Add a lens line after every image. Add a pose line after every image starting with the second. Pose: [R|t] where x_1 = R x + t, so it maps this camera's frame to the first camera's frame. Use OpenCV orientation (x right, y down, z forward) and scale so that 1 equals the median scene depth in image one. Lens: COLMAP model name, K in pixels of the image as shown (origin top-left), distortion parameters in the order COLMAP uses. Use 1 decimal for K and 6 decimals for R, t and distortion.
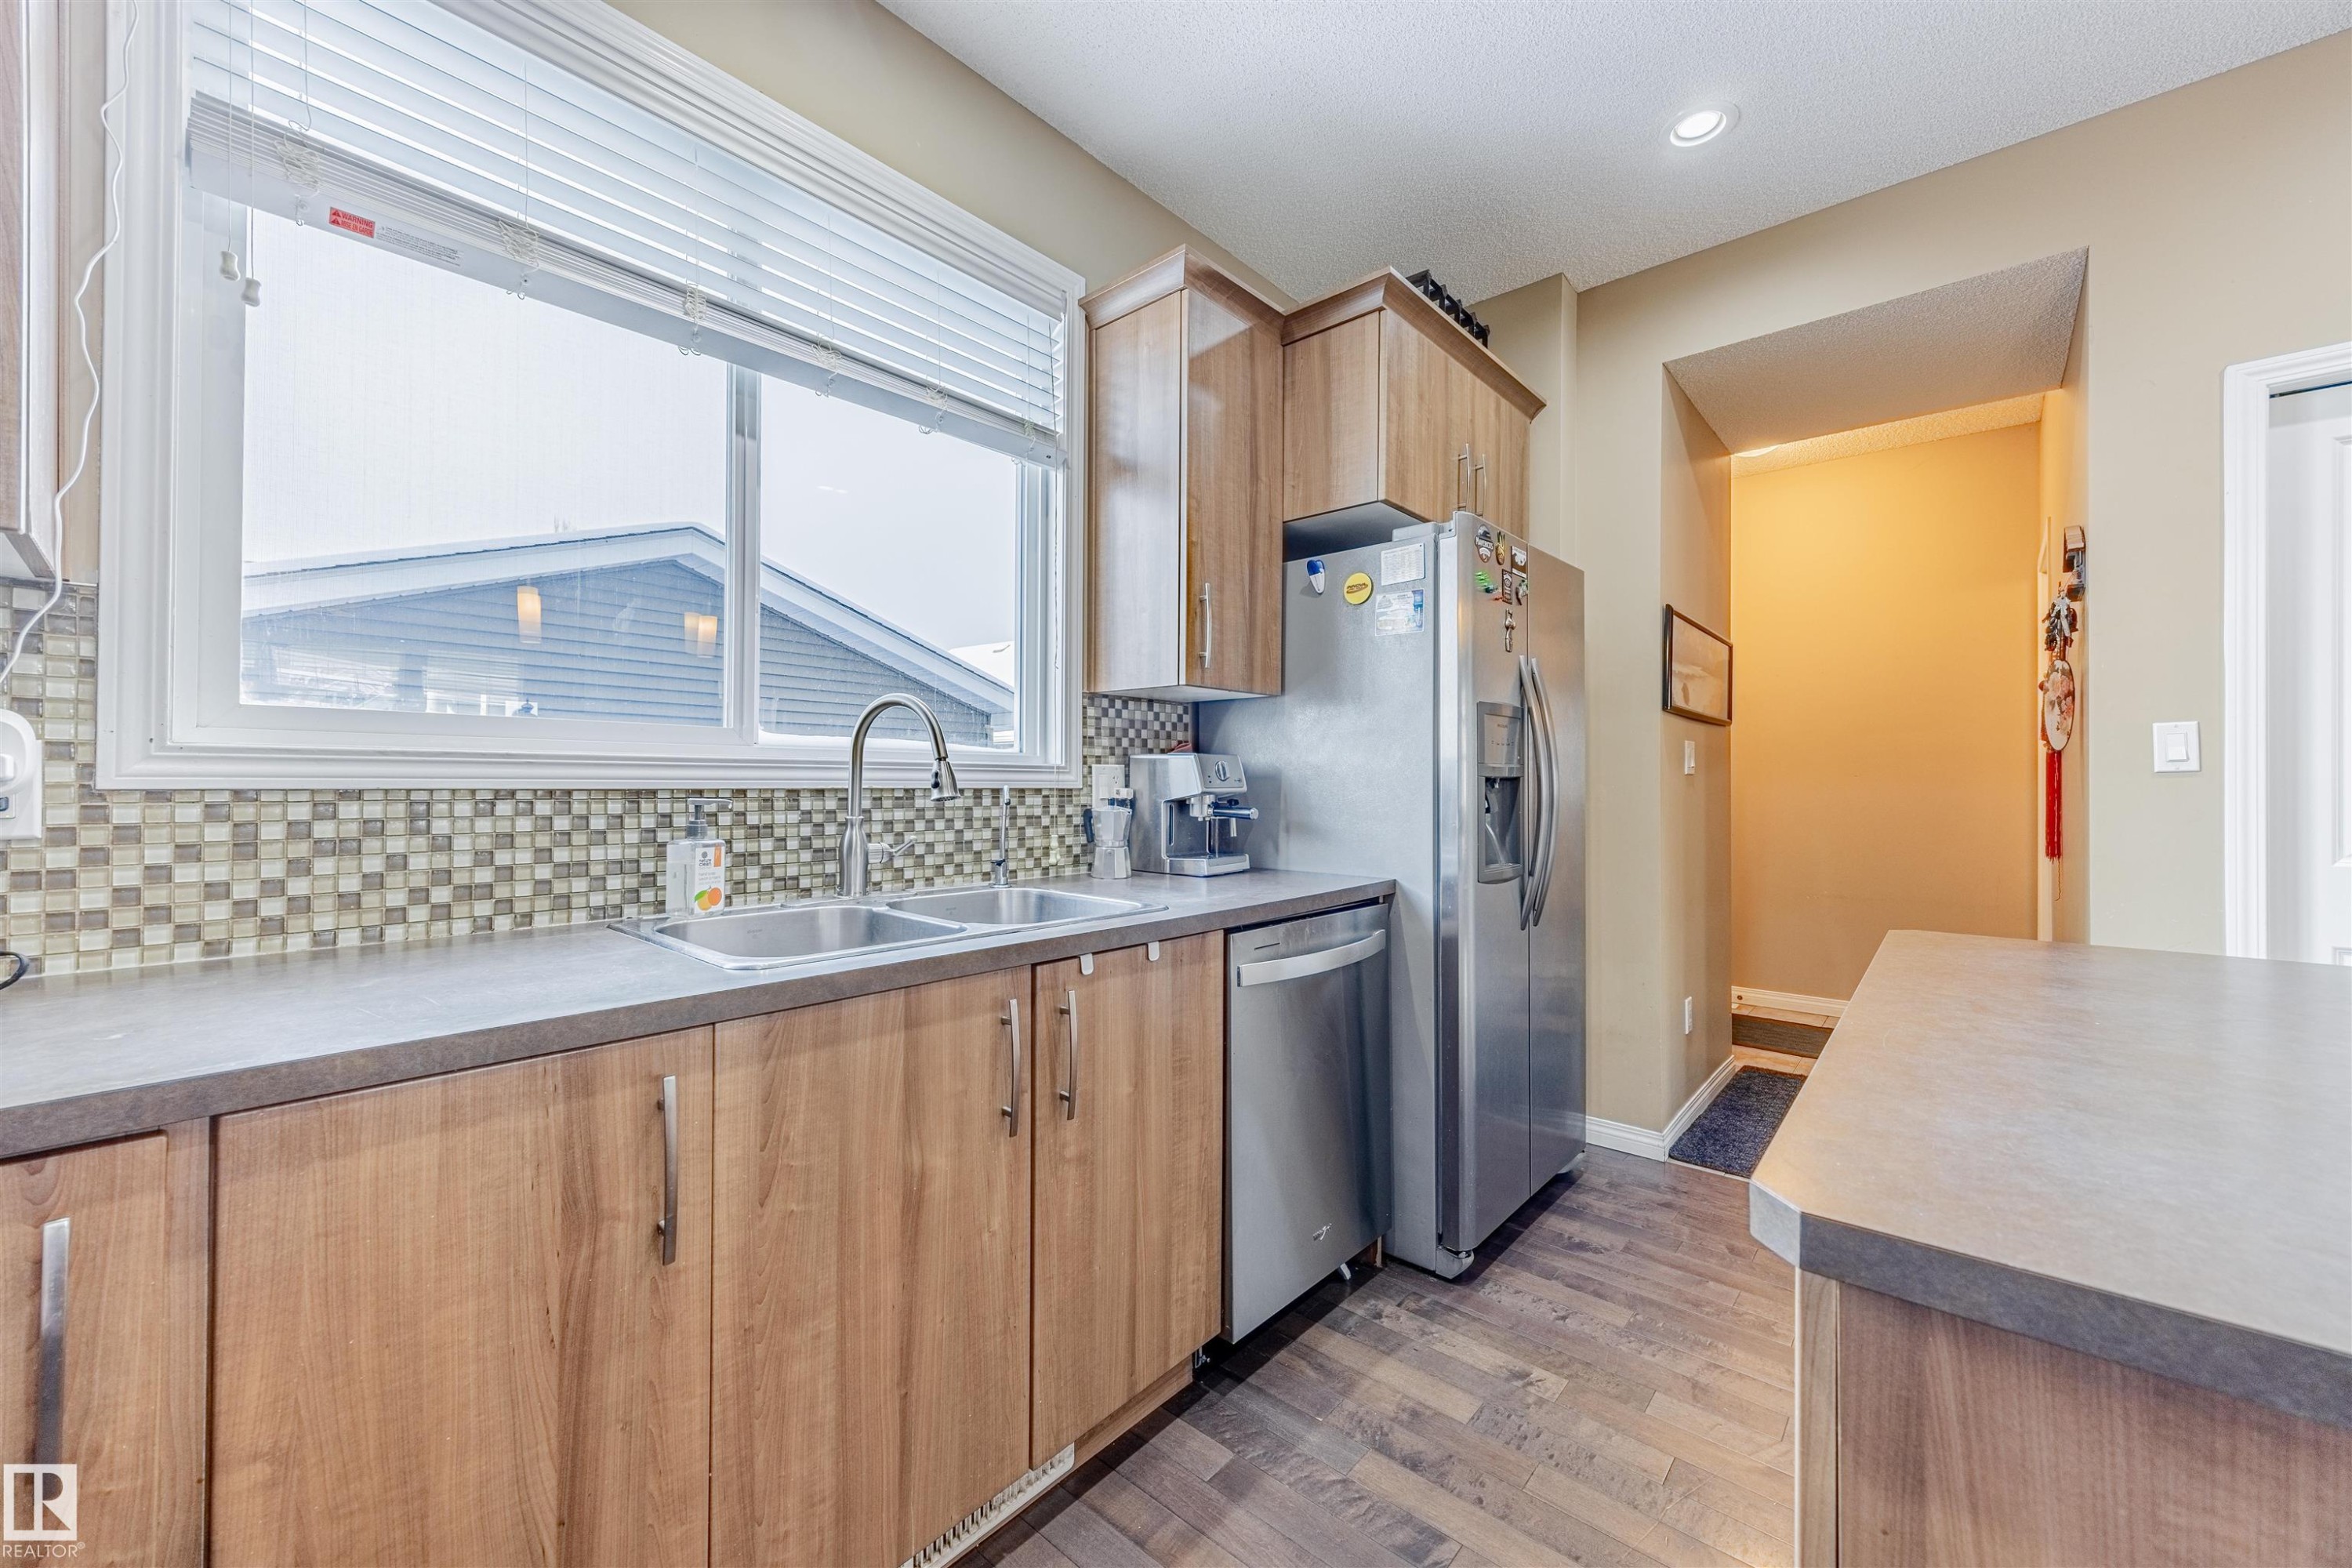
lens RADIAL K [[908.4, 0, 1177.8], [0, 908.4, 779.9], [0, 0, 1]] dist [0.004212, -0.000051]
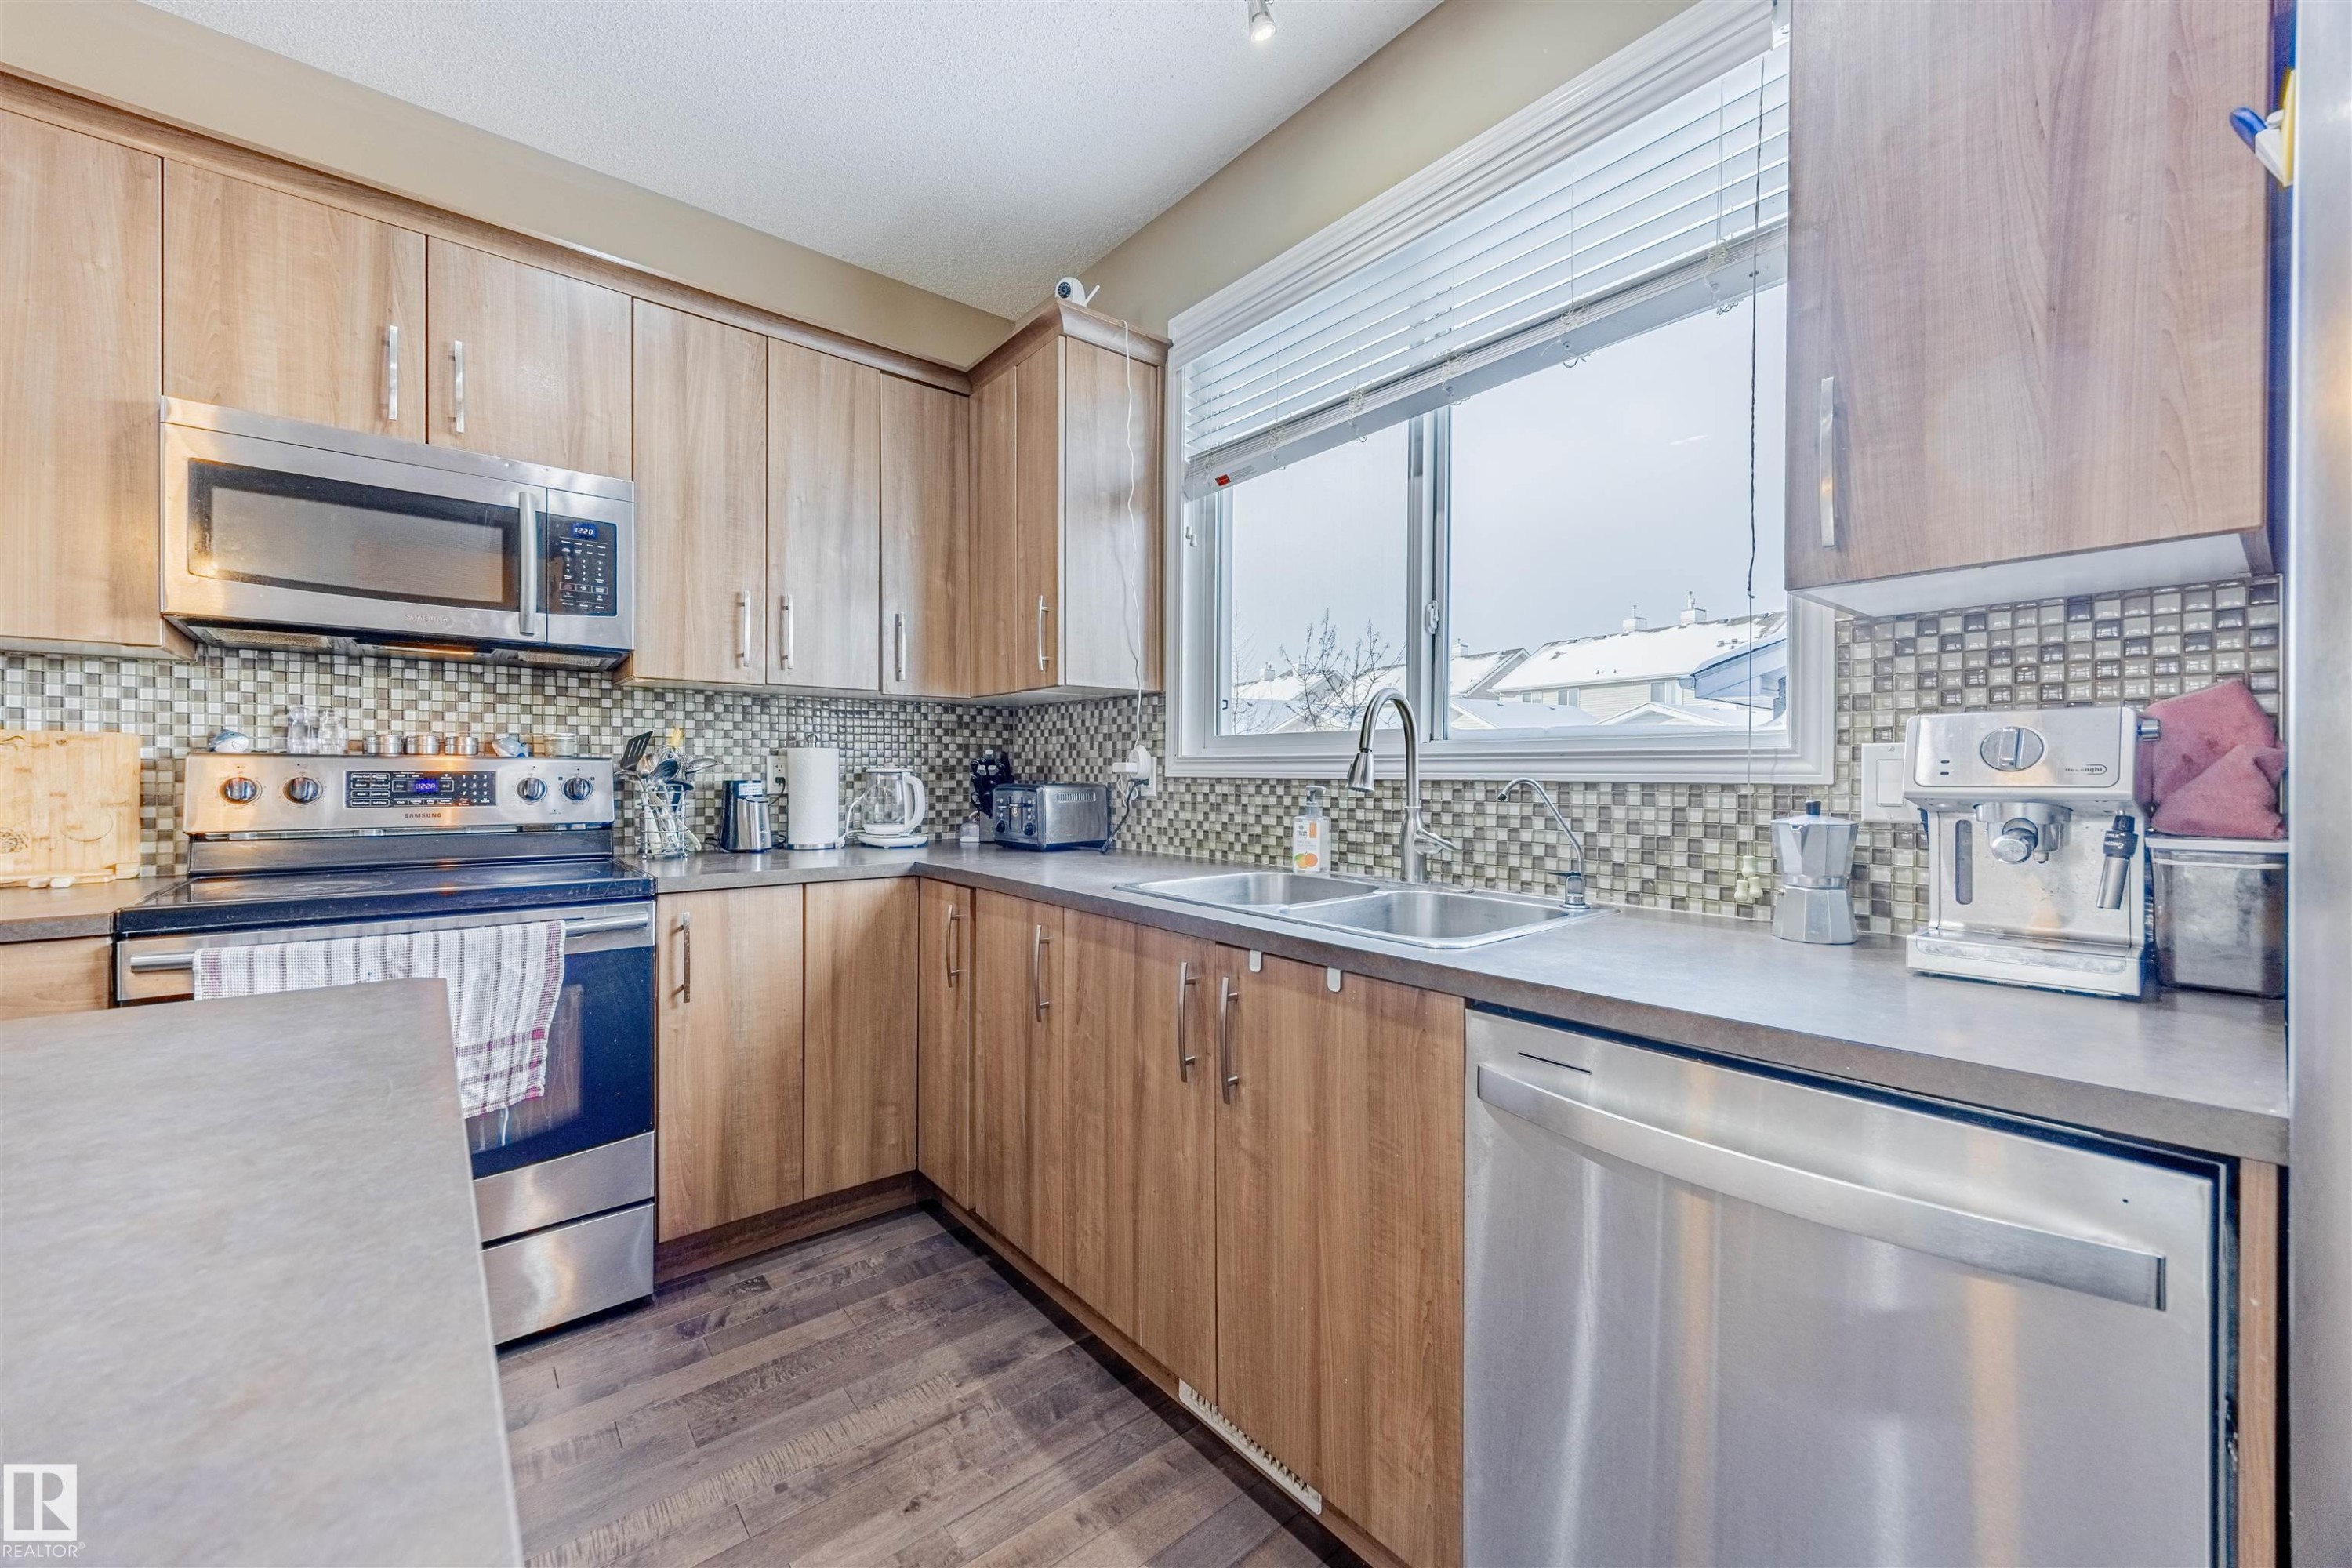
lens RADIAL K [[899.2, 0, 1178.2], [0, 899.2, 778.8], [0, 0, 1]] dist [0.000142, -0.000149]
pose [[-0.154397, 0.001276, -0.988008, 0.732537], [-0.002721, 0.999995, 0.001717, 0.007479], [0.988005, 0.002954, -0.154393, 0.911131]]
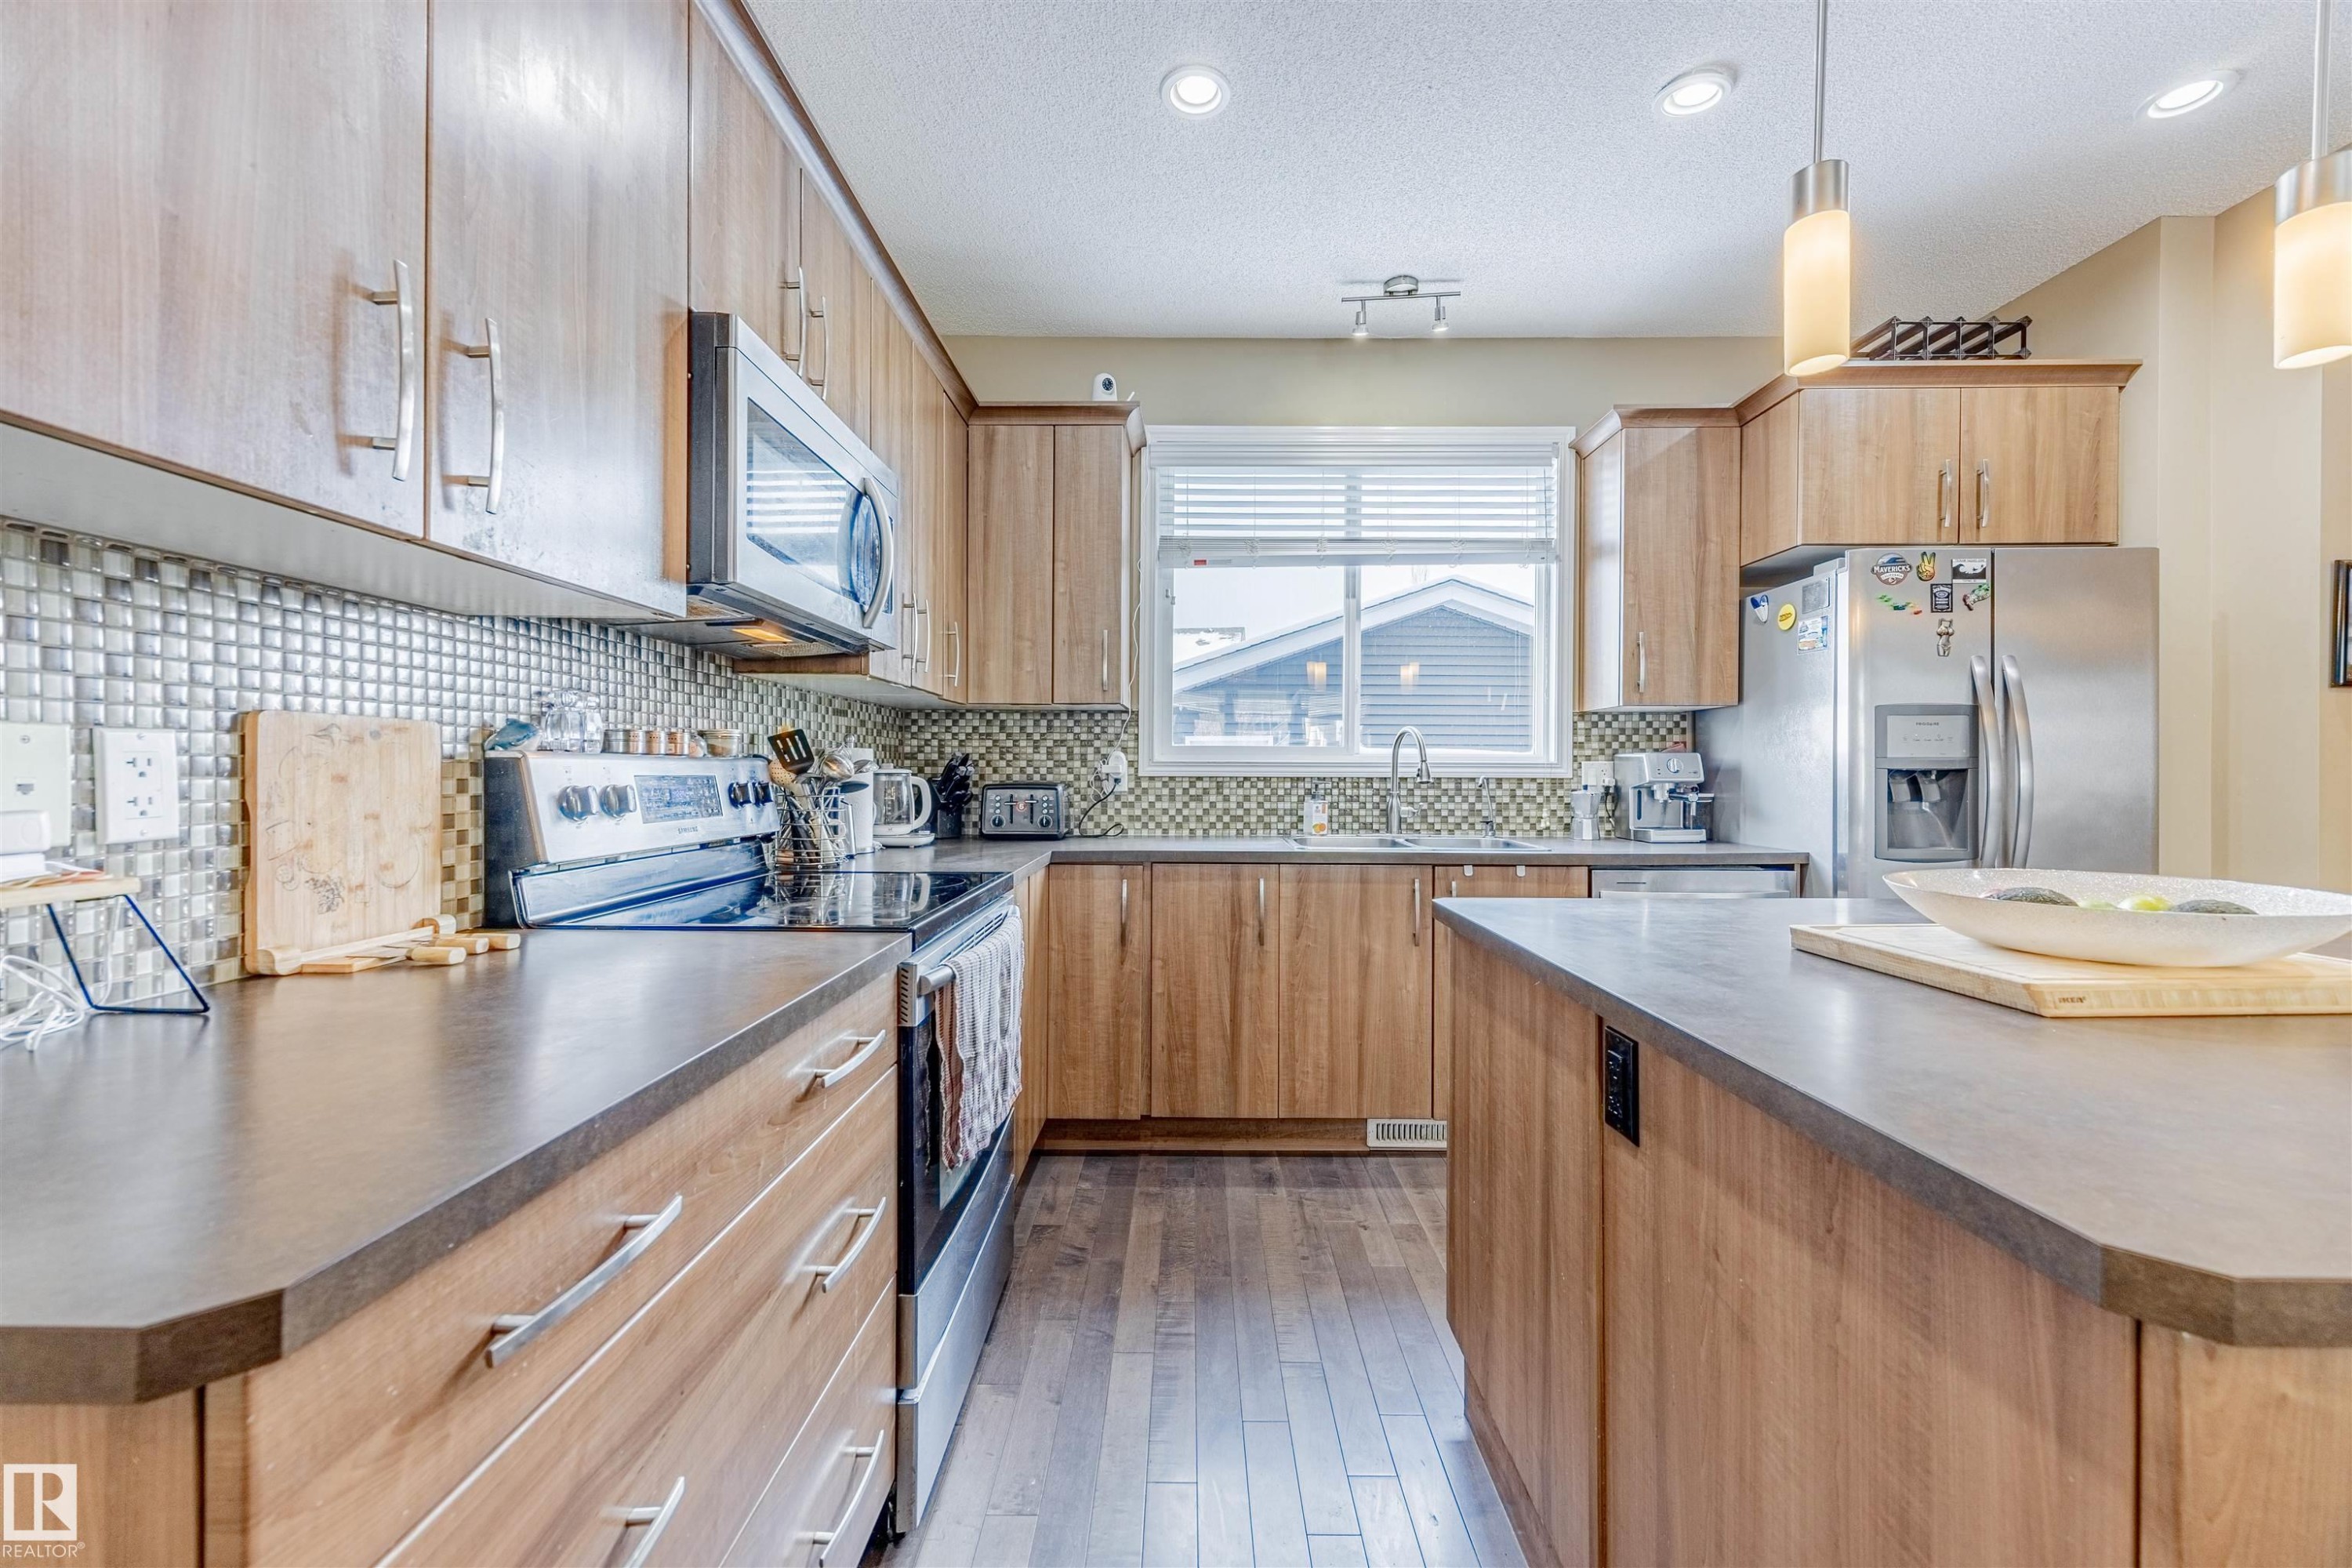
lens RADIAL K [[908.4, 0, 1177.8], [0, 908.4, 779.9], [0, 0, 1]] dist [0.004212, -0.000051]
pose [[0.651058, 0.004998, -0.759012, 0.801453], [0.001663, 0.999967, 0.008011, -0.000845], [0.759026, -0.006478, 0.651028, -0.583181]]
